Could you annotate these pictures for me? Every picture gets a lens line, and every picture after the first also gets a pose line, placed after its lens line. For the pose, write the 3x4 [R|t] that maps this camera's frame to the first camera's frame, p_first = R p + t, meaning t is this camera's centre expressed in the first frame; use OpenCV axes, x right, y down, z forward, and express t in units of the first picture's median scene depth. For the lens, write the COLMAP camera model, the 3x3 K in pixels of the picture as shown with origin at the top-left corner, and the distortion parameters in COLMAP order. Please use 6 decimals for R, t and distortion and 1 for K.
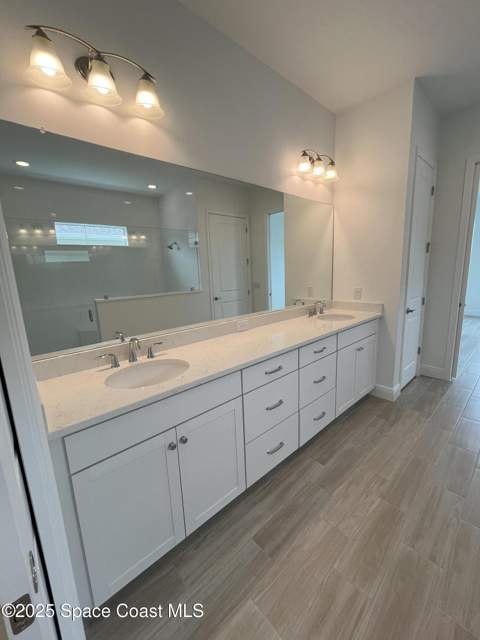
lens RADIAL K [[259.4, 0, 238.1], [0, 259.4, 317.6], [0, 0, 1]] dist [-0.003171, -0.000497]
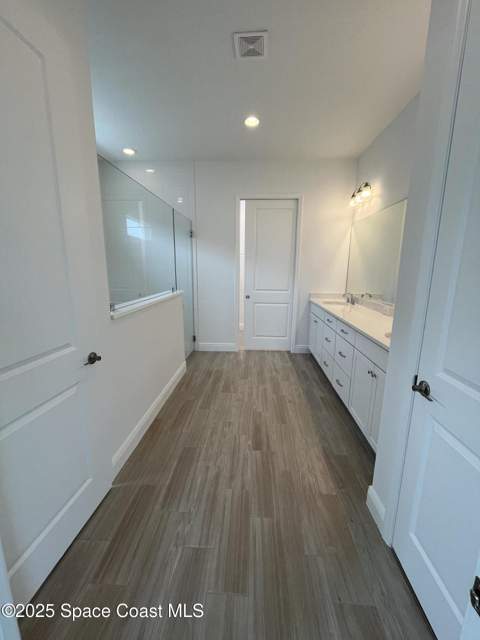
lens RADIAL K [[259.4, 0, 239.0], [0, 259.4, 319.6], [0, 0, 1]] dist [-0.003171, -0.000497]
pose [[-0.708774, 0.177025, -0.682863, 1.910145], [-0.107053, 0.929799, 0.352155, -0.405557], [0.697265, 0.322701, -0.640067, 1.750824]]
